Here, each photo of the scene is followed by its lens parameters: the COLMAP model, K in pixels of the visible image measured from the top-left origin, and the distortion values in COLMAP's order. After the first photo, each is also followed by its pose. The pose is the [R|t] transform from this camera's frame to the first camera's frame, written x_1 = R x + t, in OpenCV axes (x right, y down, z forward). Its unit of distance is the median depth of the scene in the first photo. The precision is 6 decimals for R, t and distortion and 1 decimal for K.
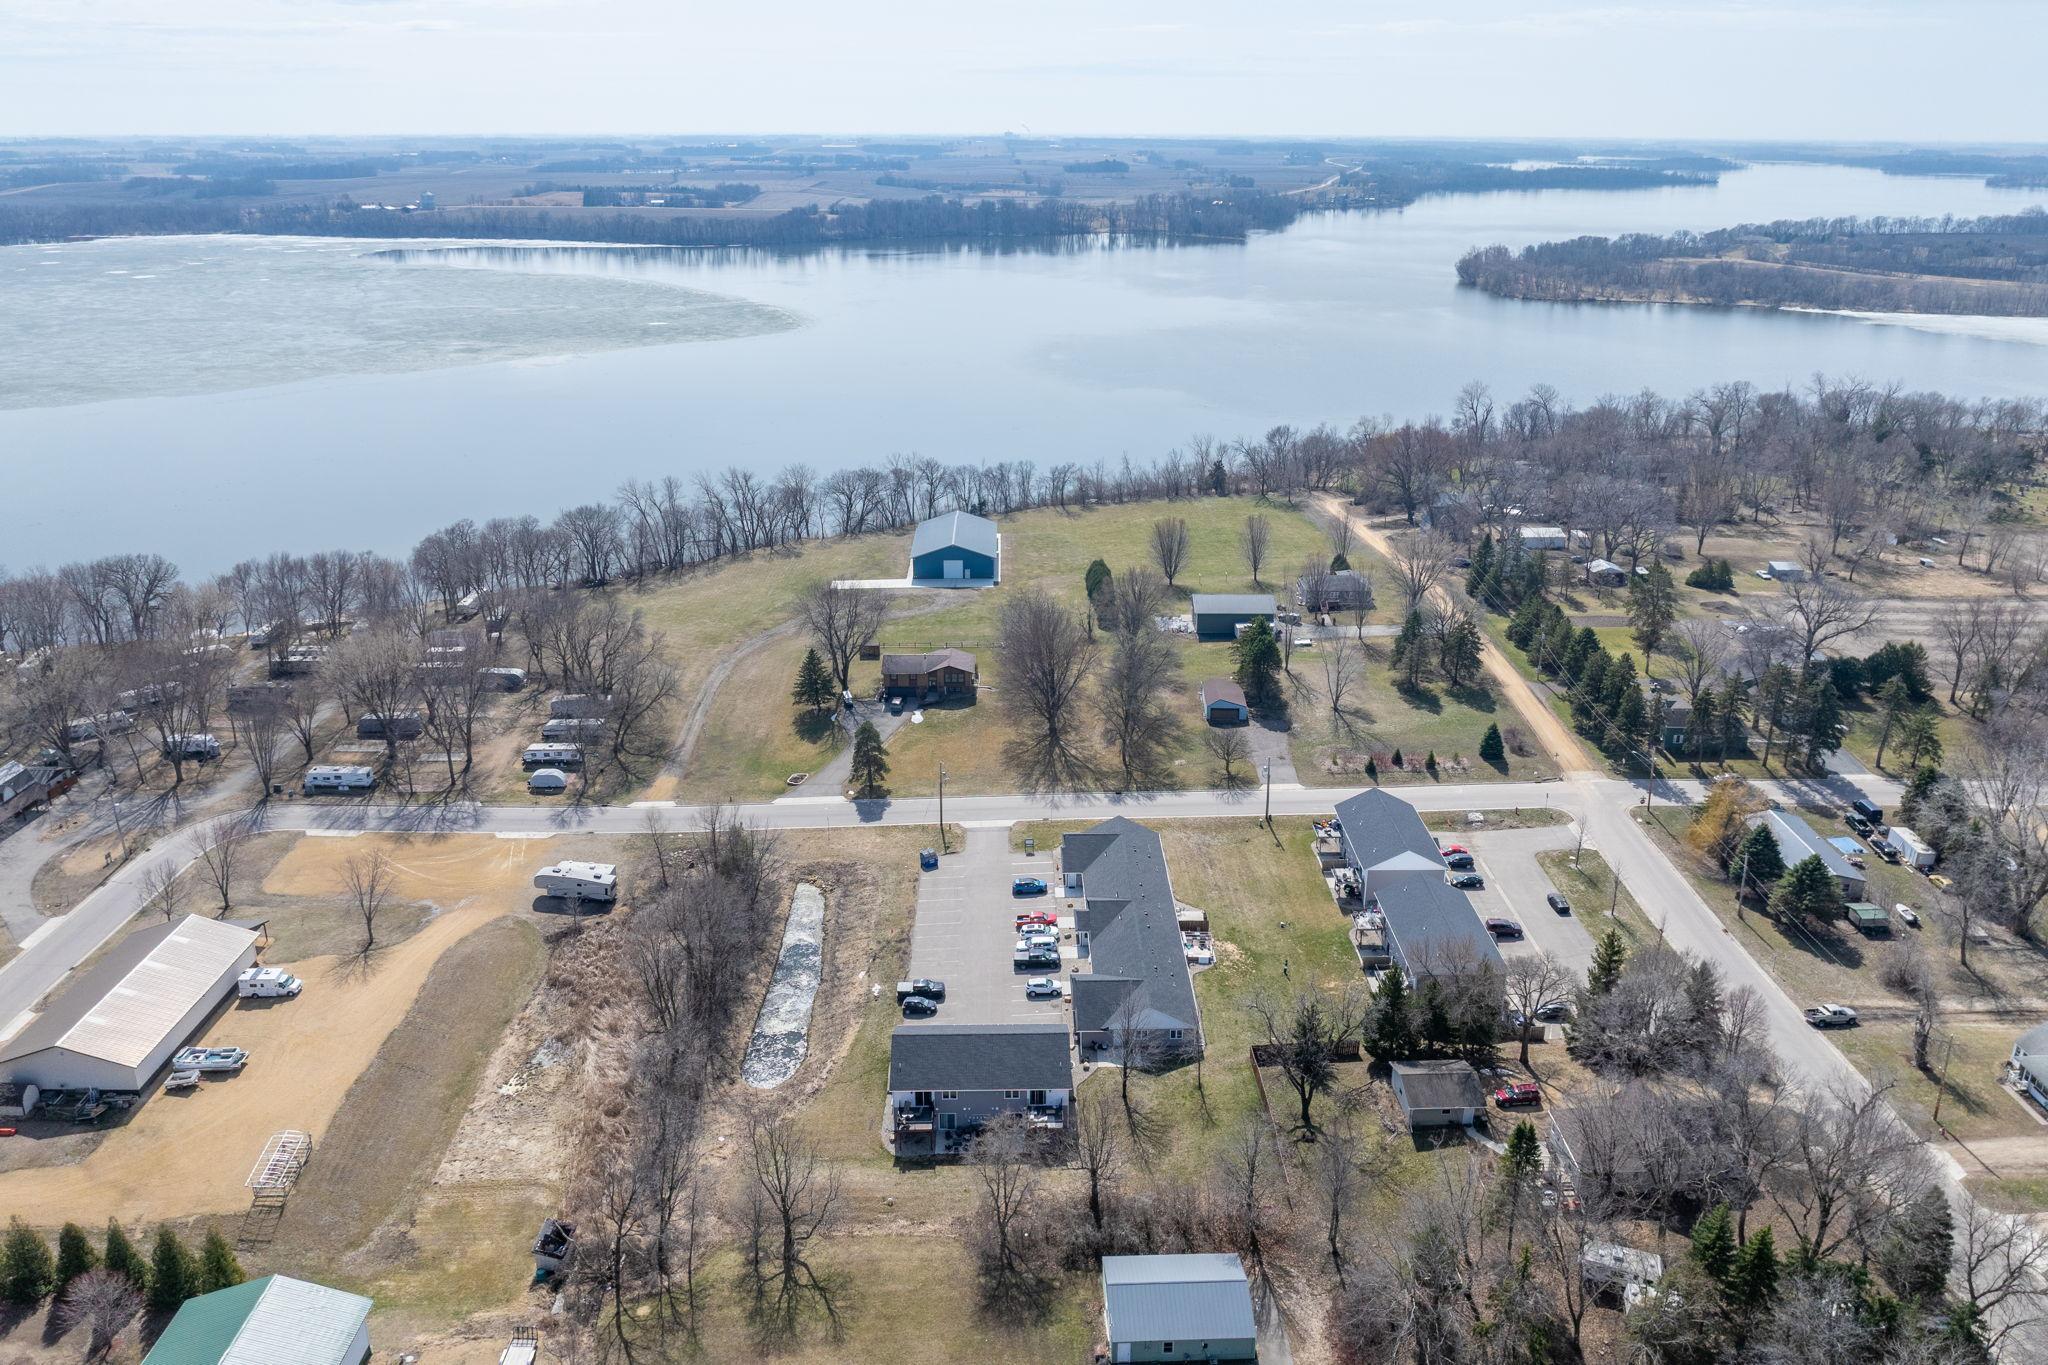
lens RADIAL K [[1435.3, 0, 1030.4], [0, 1435.3, 612.6], [0, 0, 1]] dist [-0.031505, 0.014151]
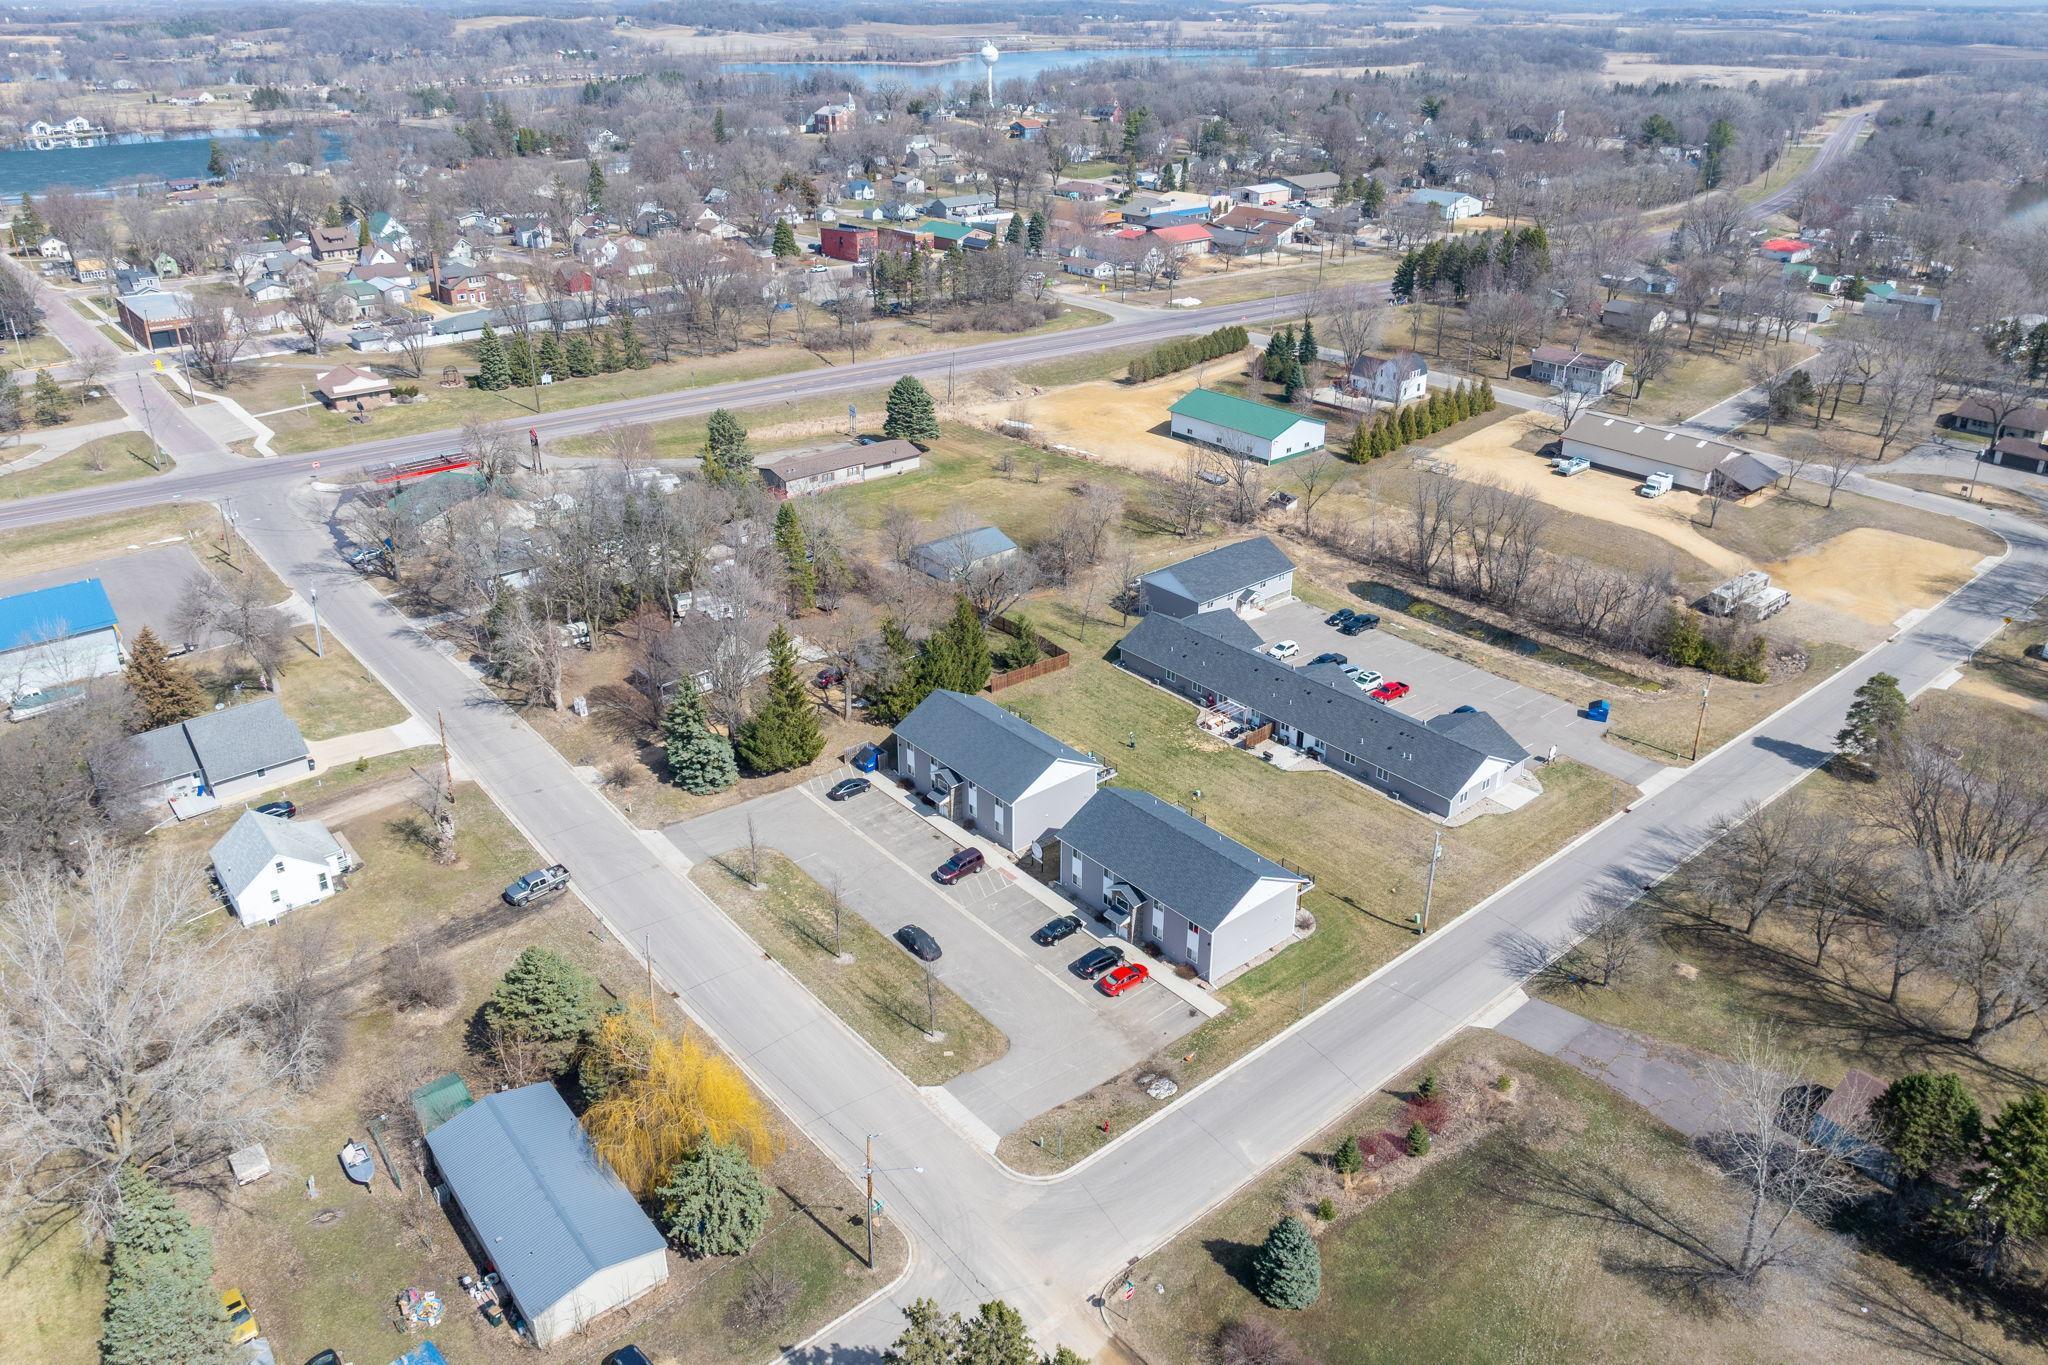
lens RADIAL K [[1435.3, 0, 1030.4], [0, 1435.3, 612.6], [0, 0, 1]] dist [-0.031505, 0.014151]
pose [[-0.768291, 0.254645, -0.587269, 0.414803], [-0.206894, 0.769427, 0.604299, -0.189744], [0.605742, 0.585780, -0.538460, 0.798068]]
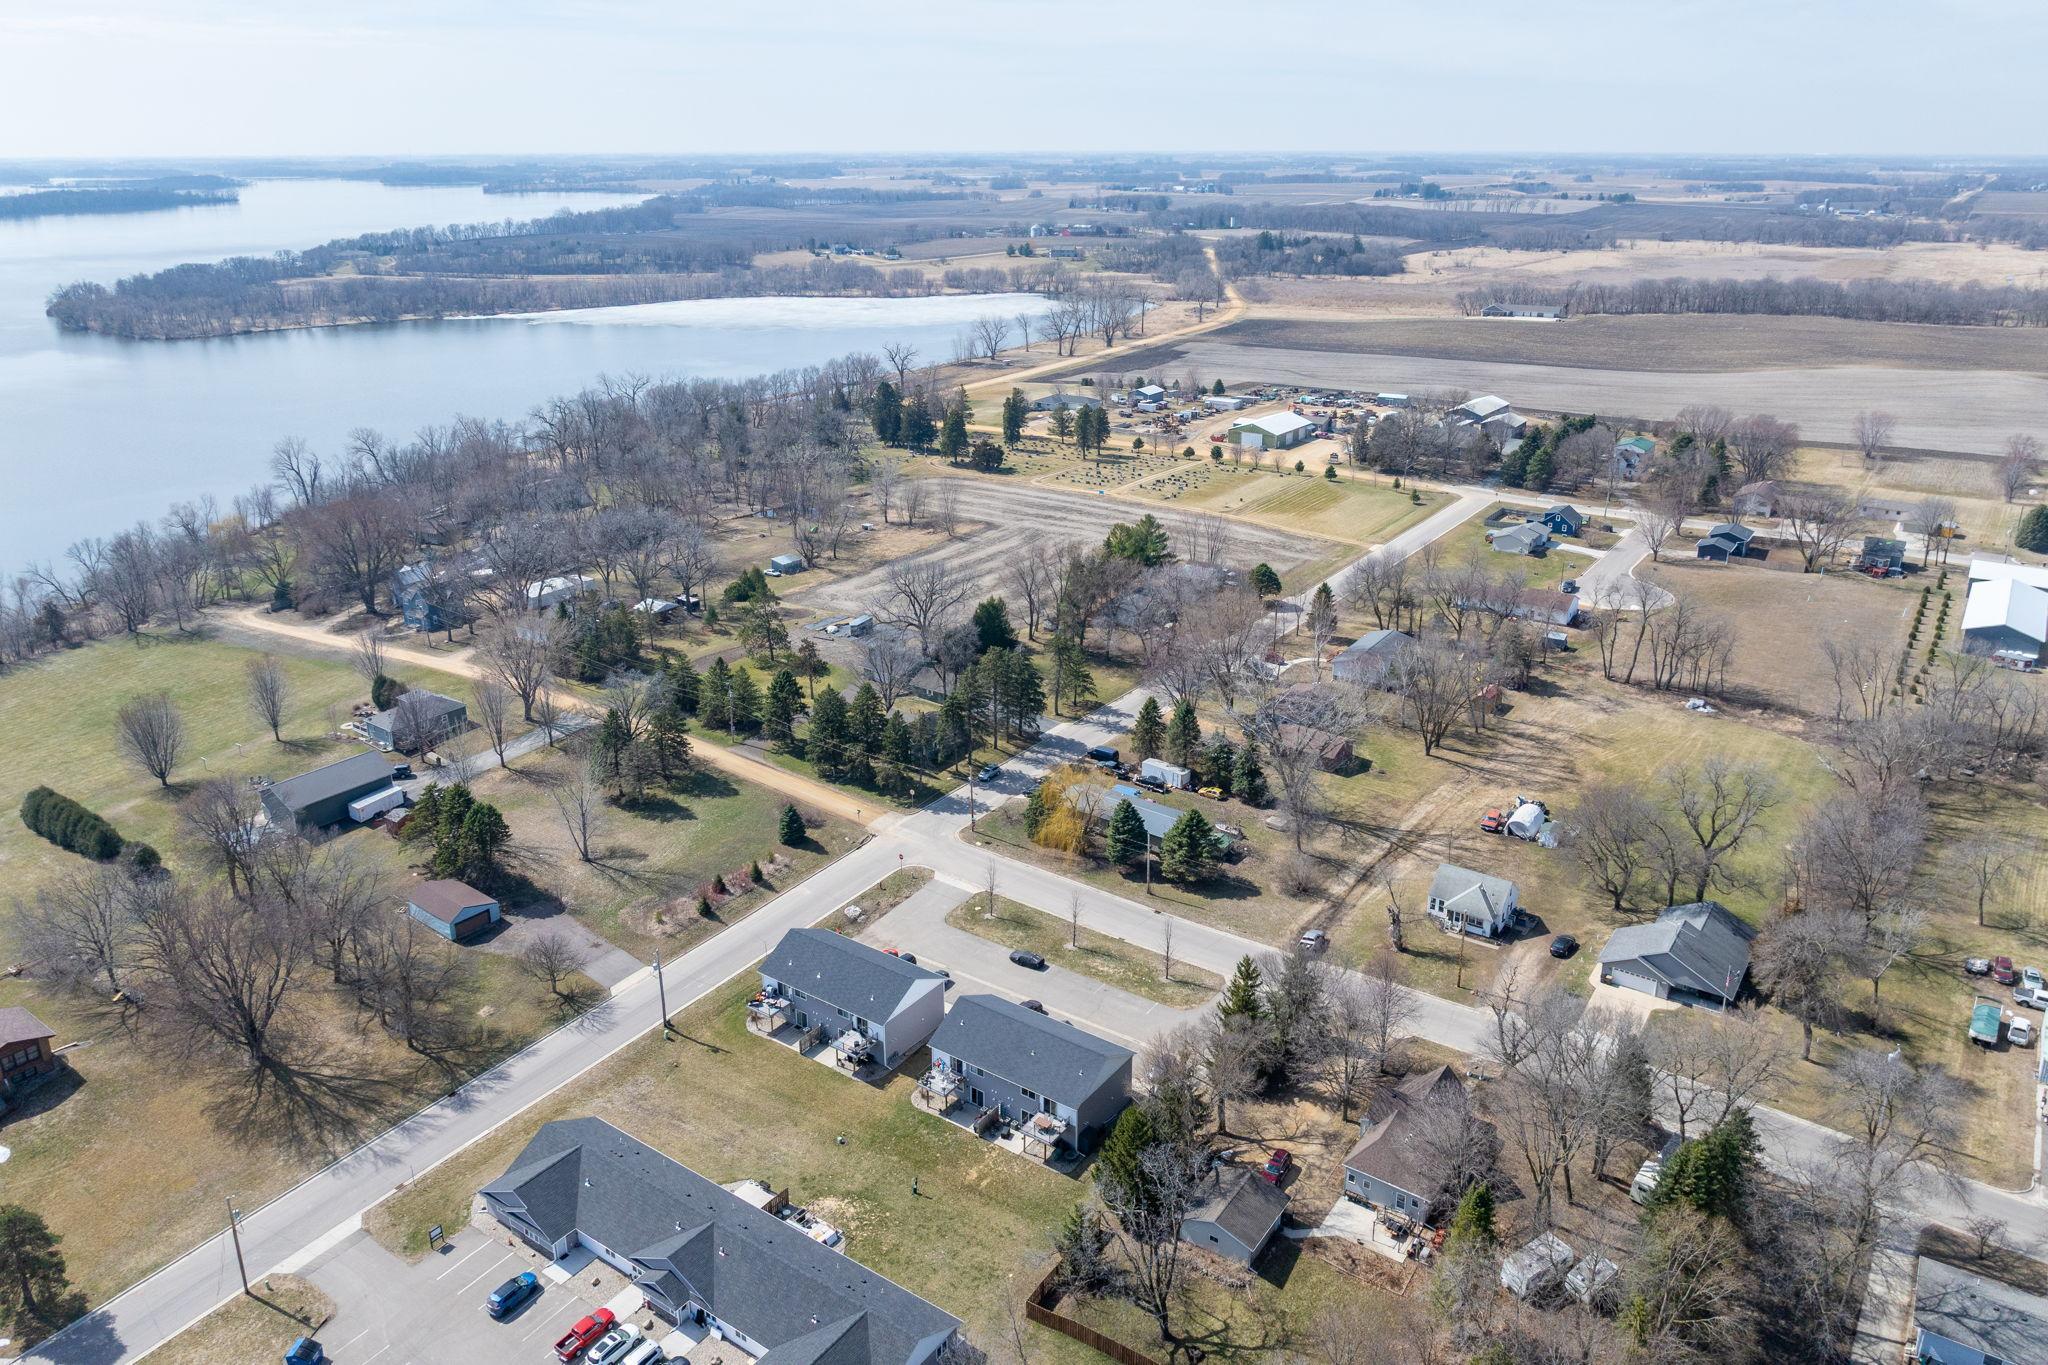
lens RADIAL K [[1435.3, 0, 1030.4], [0, 1435.3, 612.6], [0, 0, 1]] dist [-0.031505, 0.014151]
pose [[0.582304, -0.254363, 0.772154, -0.179137], [0.262304, 0.957780, 0.117700, -0.074884], [-0.769493, 0.134002, 0.624439, 0.240504]]
